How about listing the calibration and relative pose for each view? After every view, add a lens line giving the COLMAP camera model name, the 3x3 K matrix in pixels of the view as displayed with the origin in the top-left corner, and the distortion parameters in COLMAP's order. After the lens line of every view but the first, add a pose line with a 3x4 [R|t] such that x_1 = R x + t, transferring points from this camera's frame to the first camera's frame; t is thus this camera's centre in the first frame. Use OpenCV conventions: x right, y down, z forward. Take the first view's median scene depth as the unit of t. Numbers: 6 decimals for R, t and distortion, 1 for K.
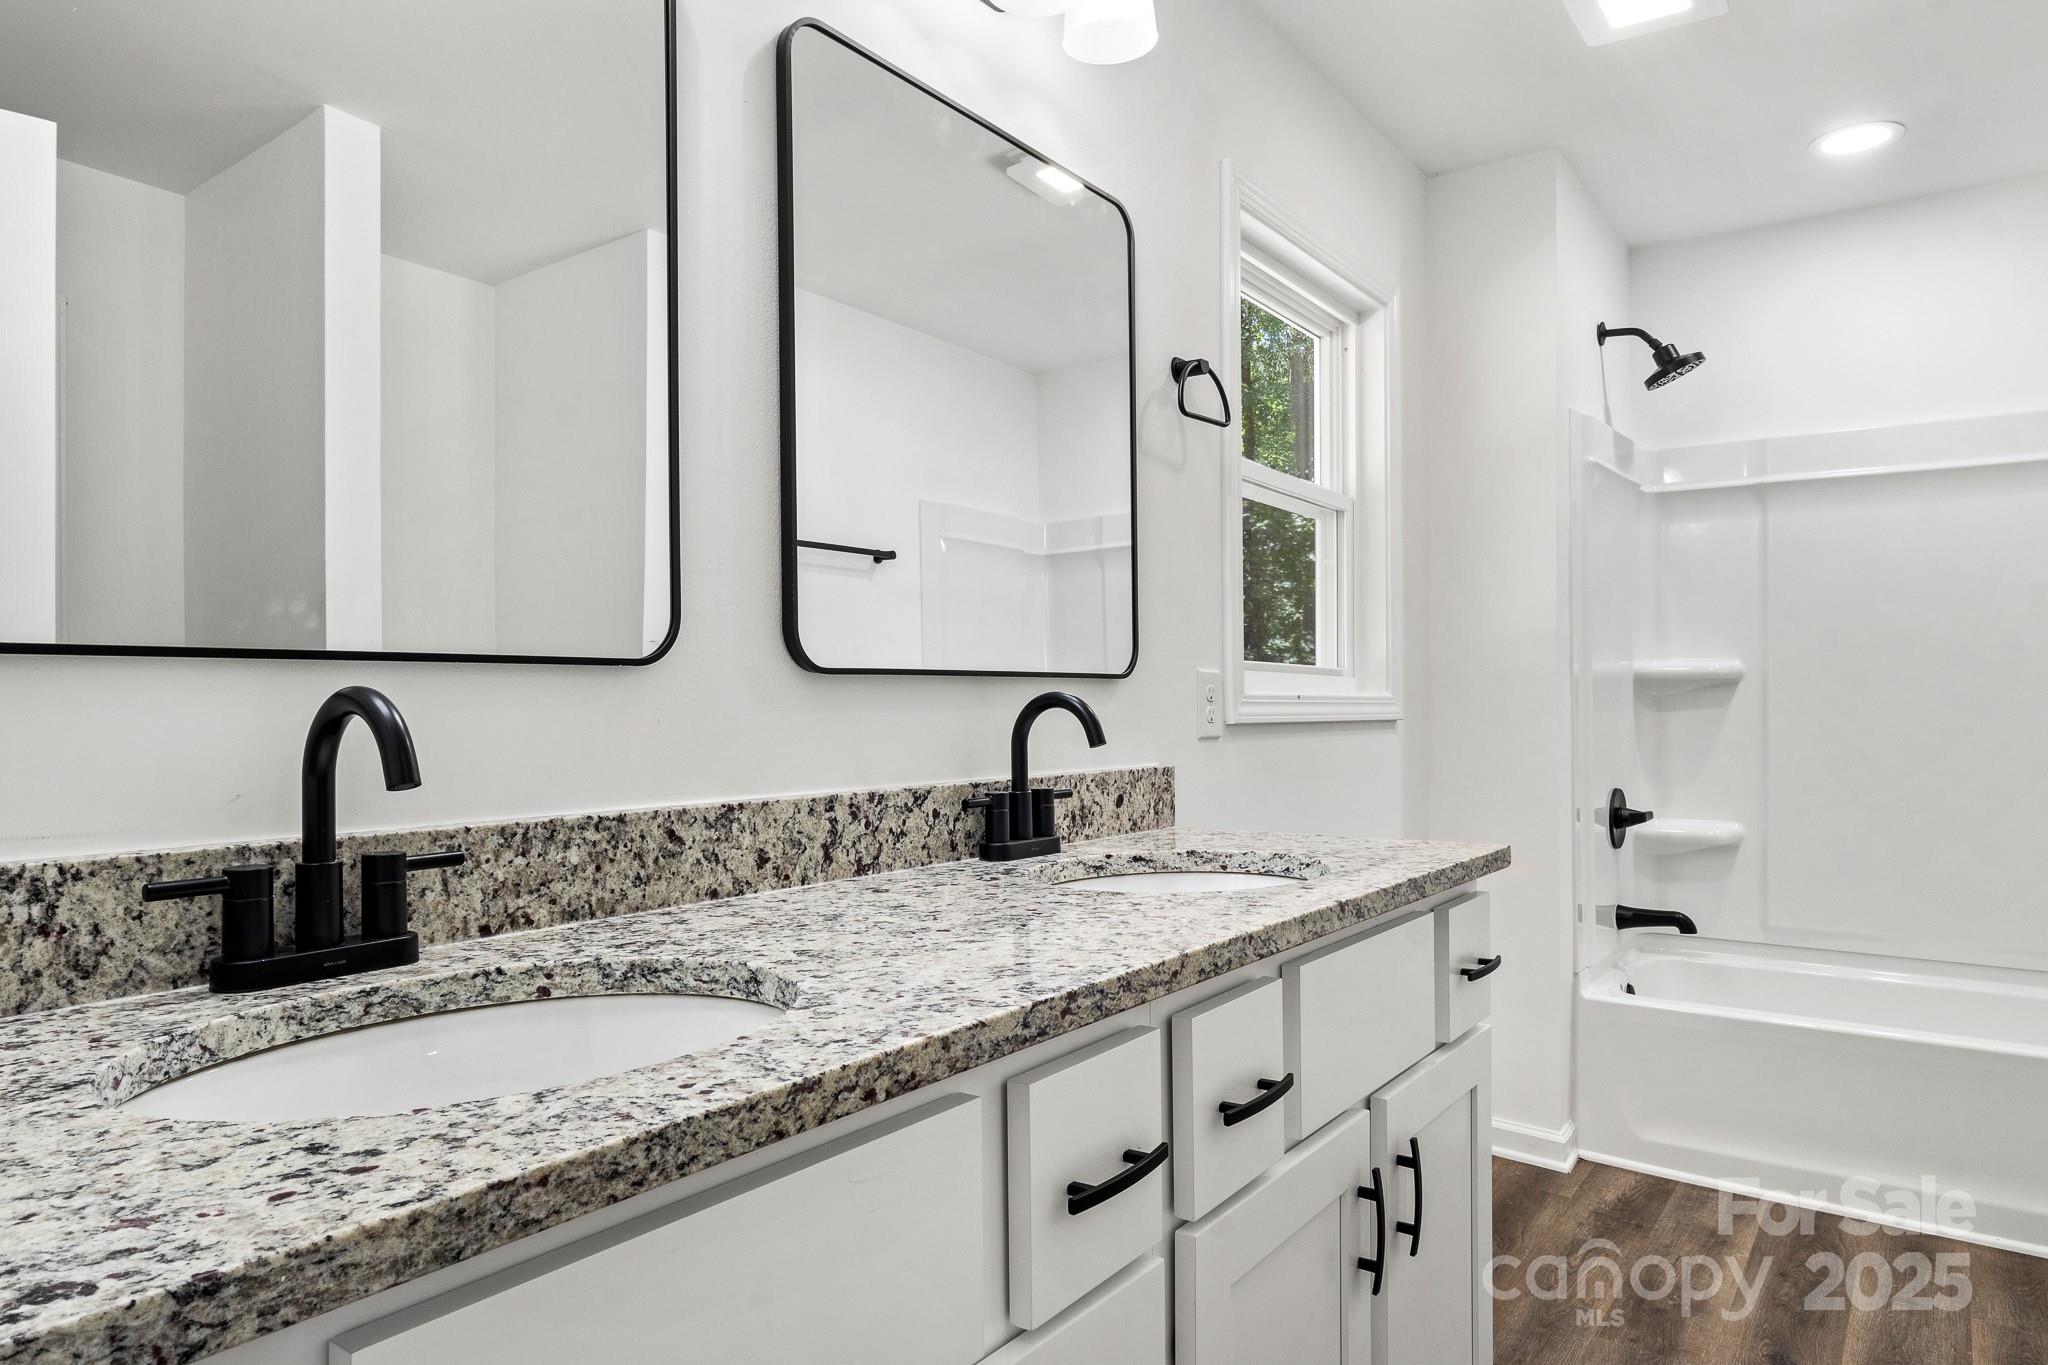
lens RADIAL K [[1281.8, 0, 1013.8], [0, 1281.8, 691.4], [0, 0, 1]] dist [0.001367, -0.002277]
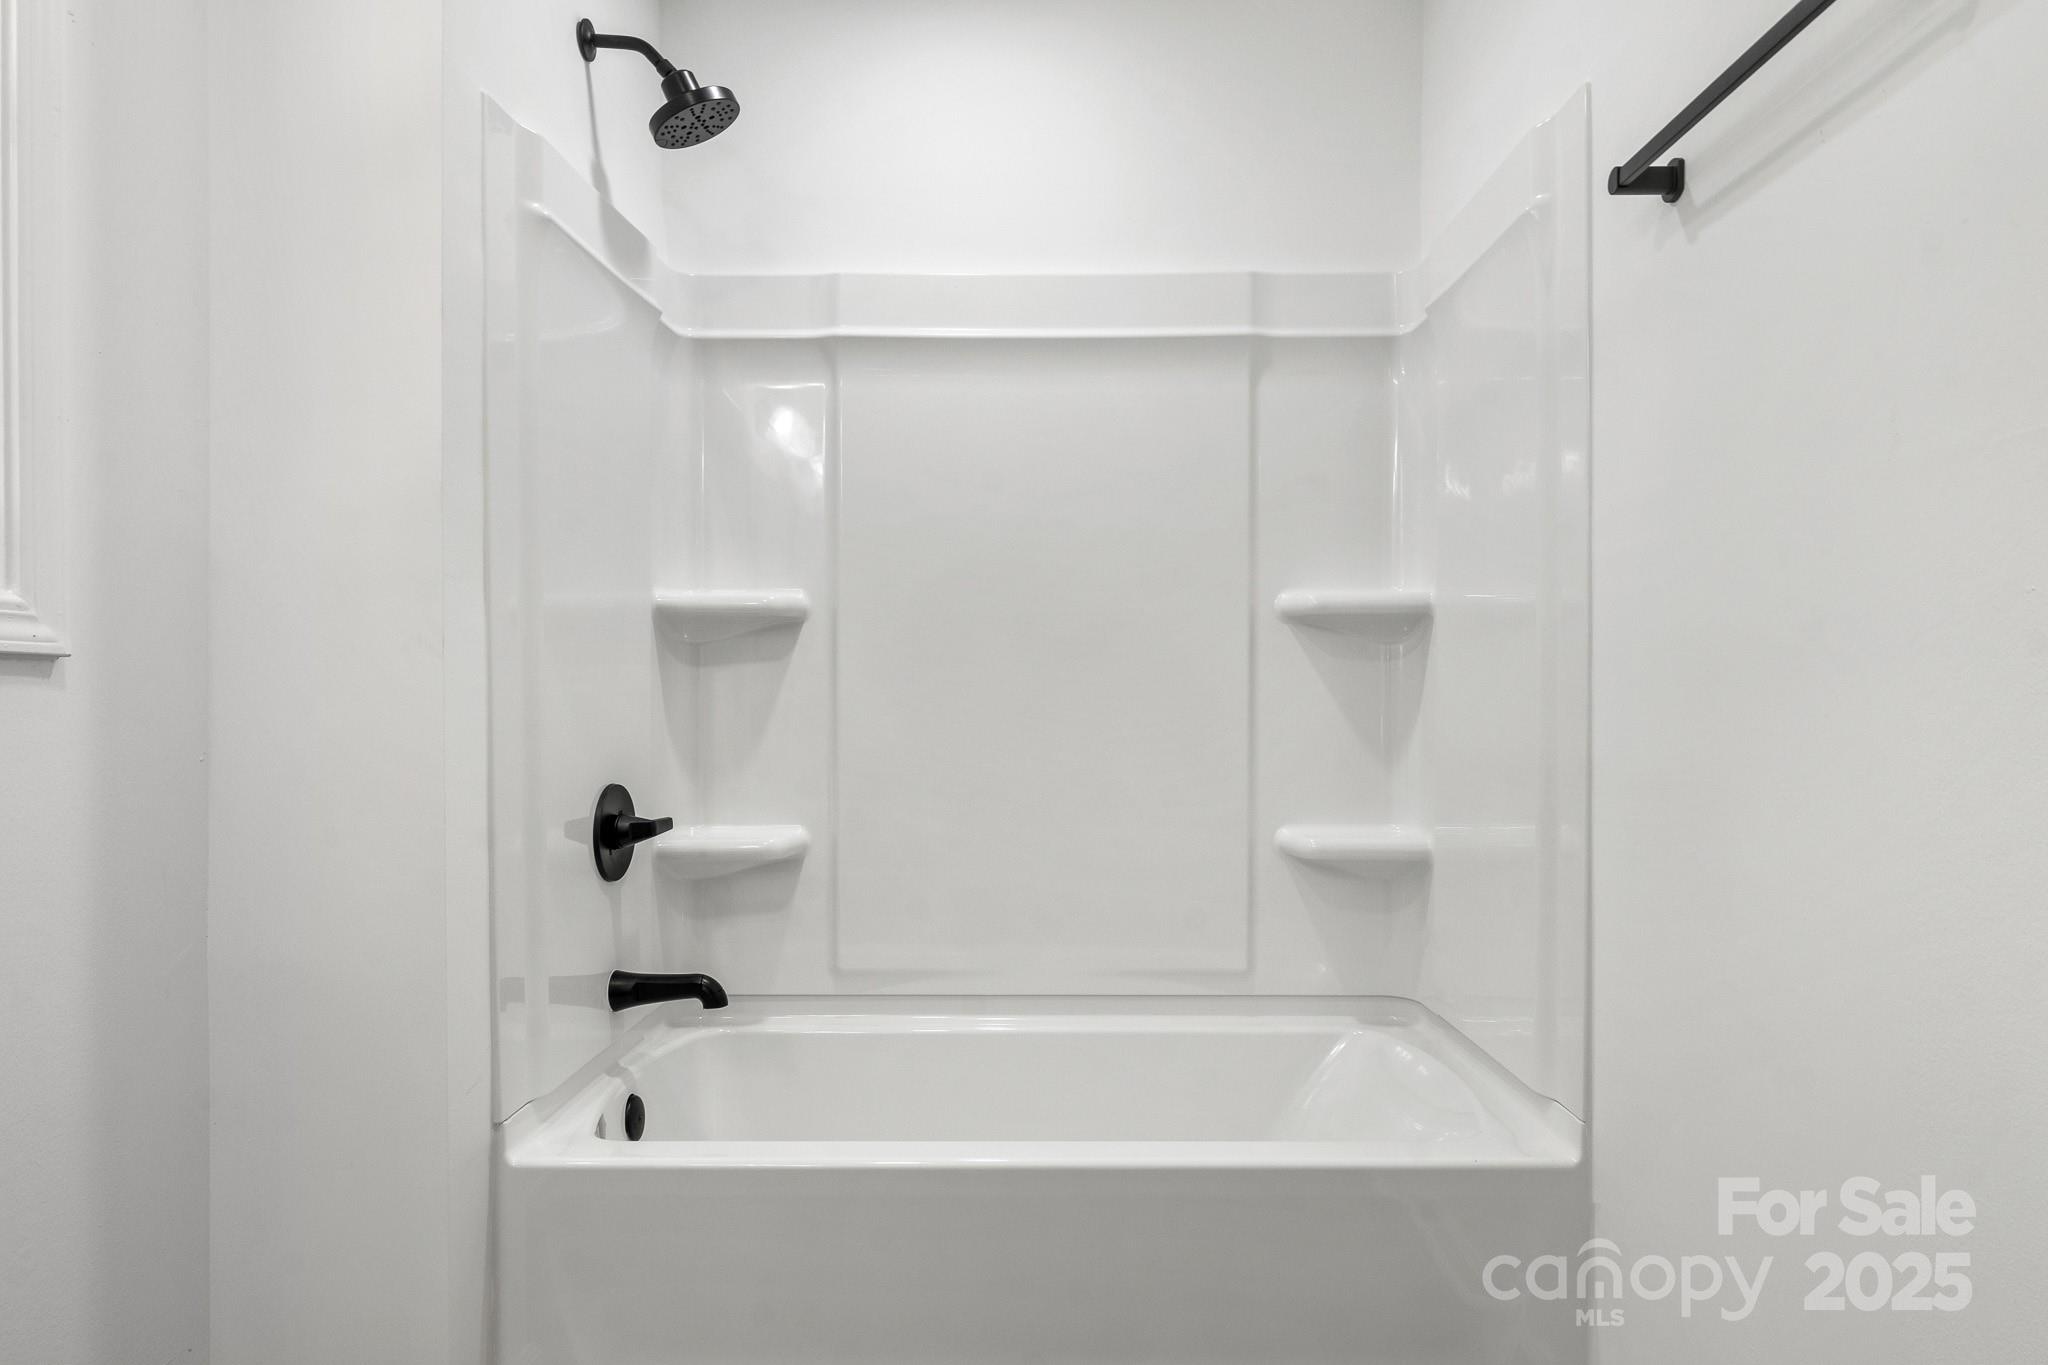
lens RADIAL K [[1214.3, 0, 1029.9], [0, 1214.3, 706.7], [0, 0, 1]] dist [-0.003596, 0.000010]
pose [[0.820376, -0.005339, 0.571800, 0.300927], [-0.002111, 0.999921, 0.012366, 0.030558], [-0.571821, -0.011351, 0.820300, 0.404487]]
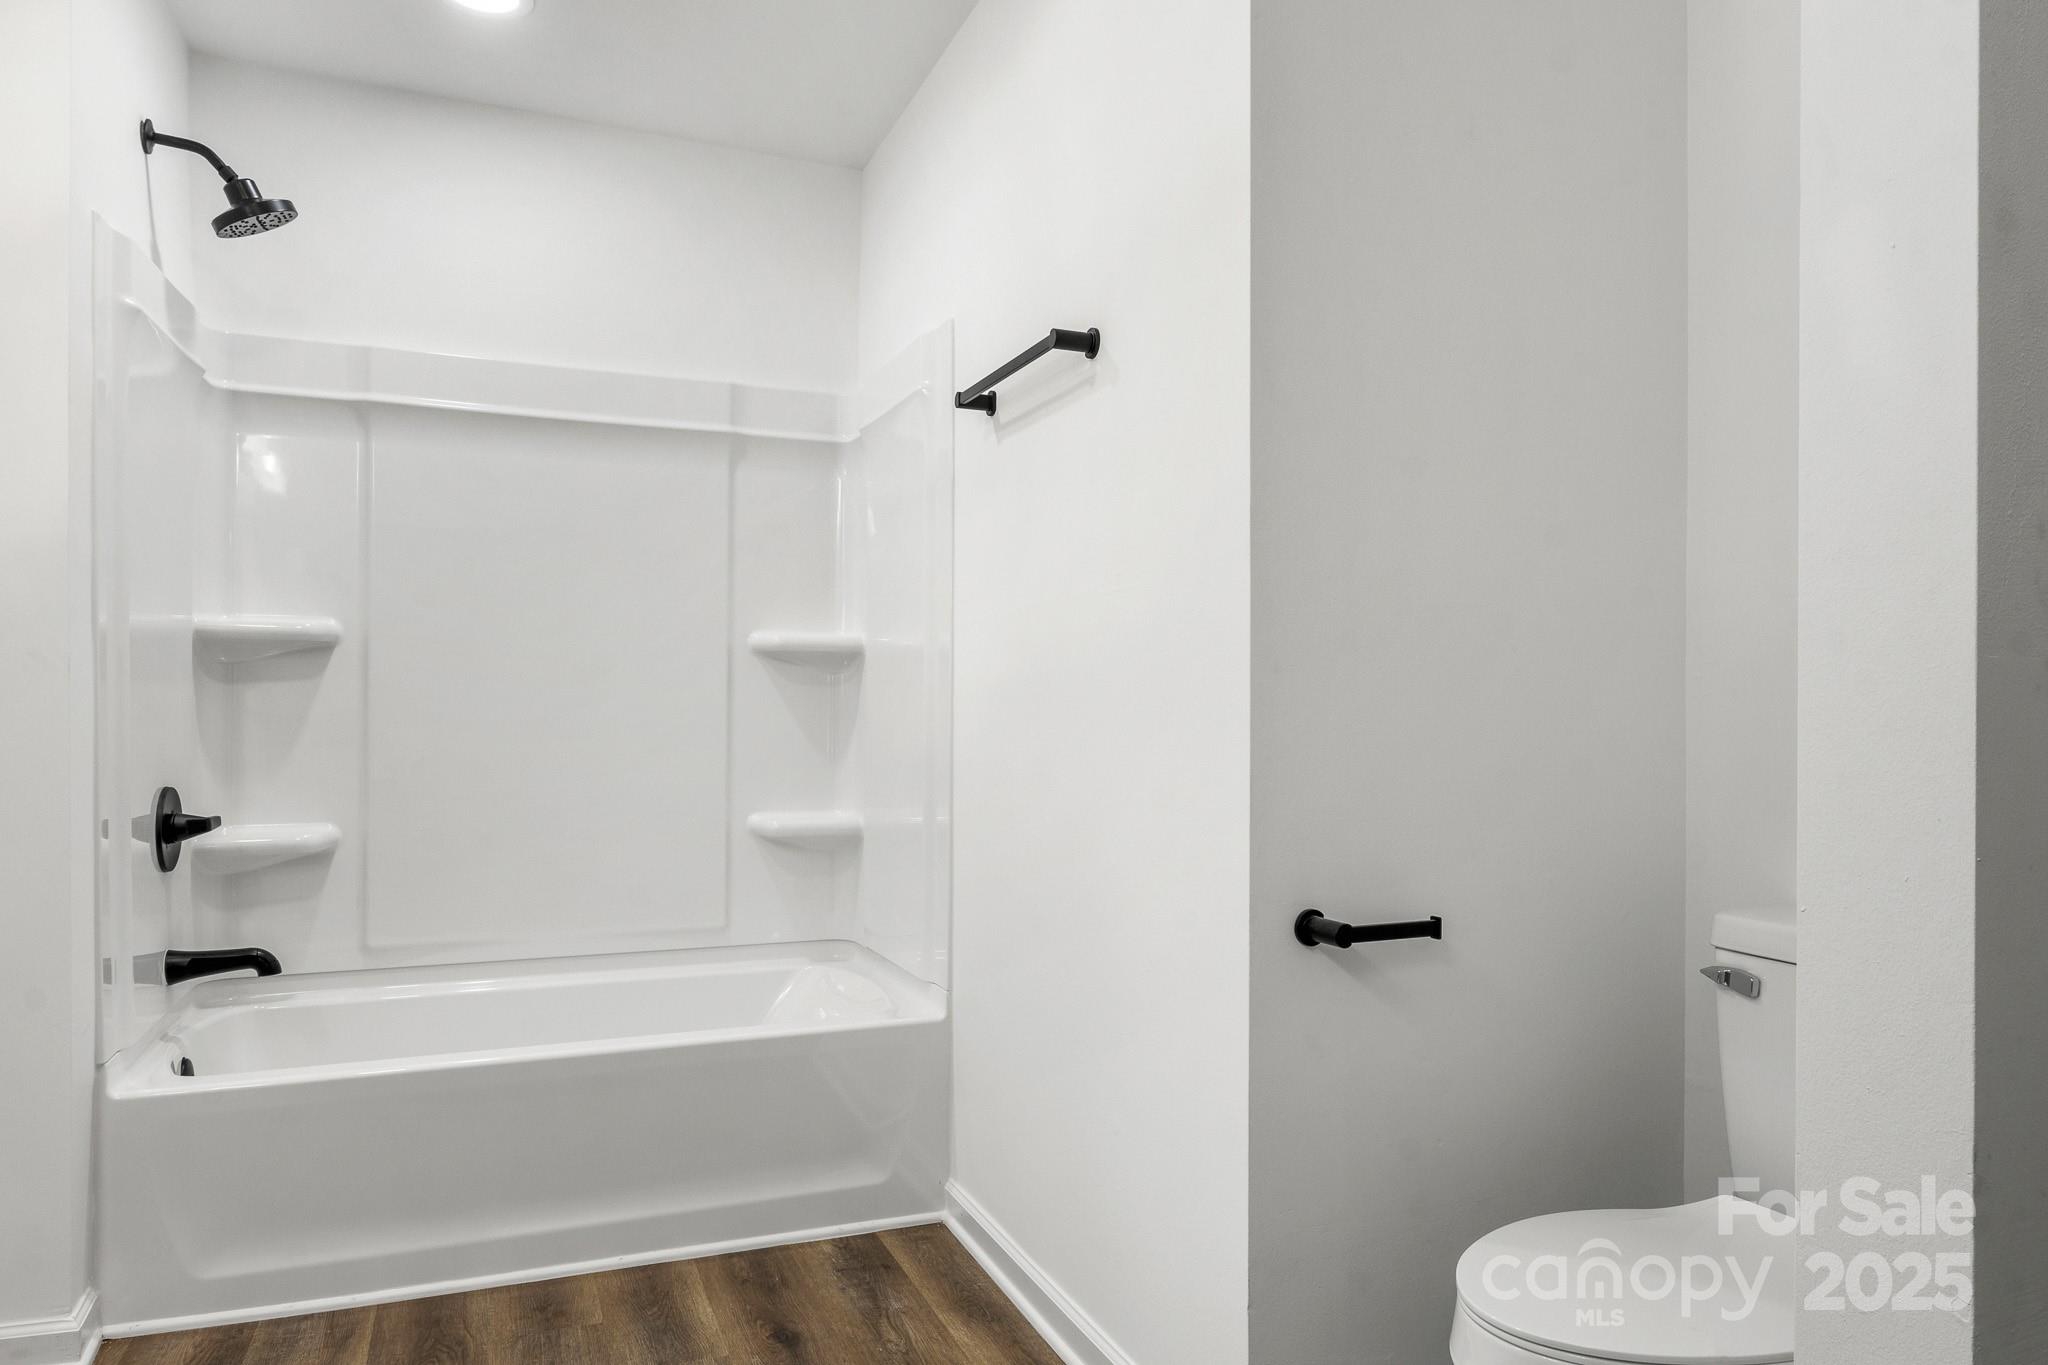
lens RADIAL K [[1315.0, 0, 1034.6], [0, 1315.0, 718.4], [0, 0, 1]] dist [-0.000460, -0.001412]
pose [[0.520467, -0.001483, 0.853880, 0.099210], [-0.010104, 0.999918, 0.007895, 0.027134], [-0.853822, -0.012737, 0.520410, 0.212396]]
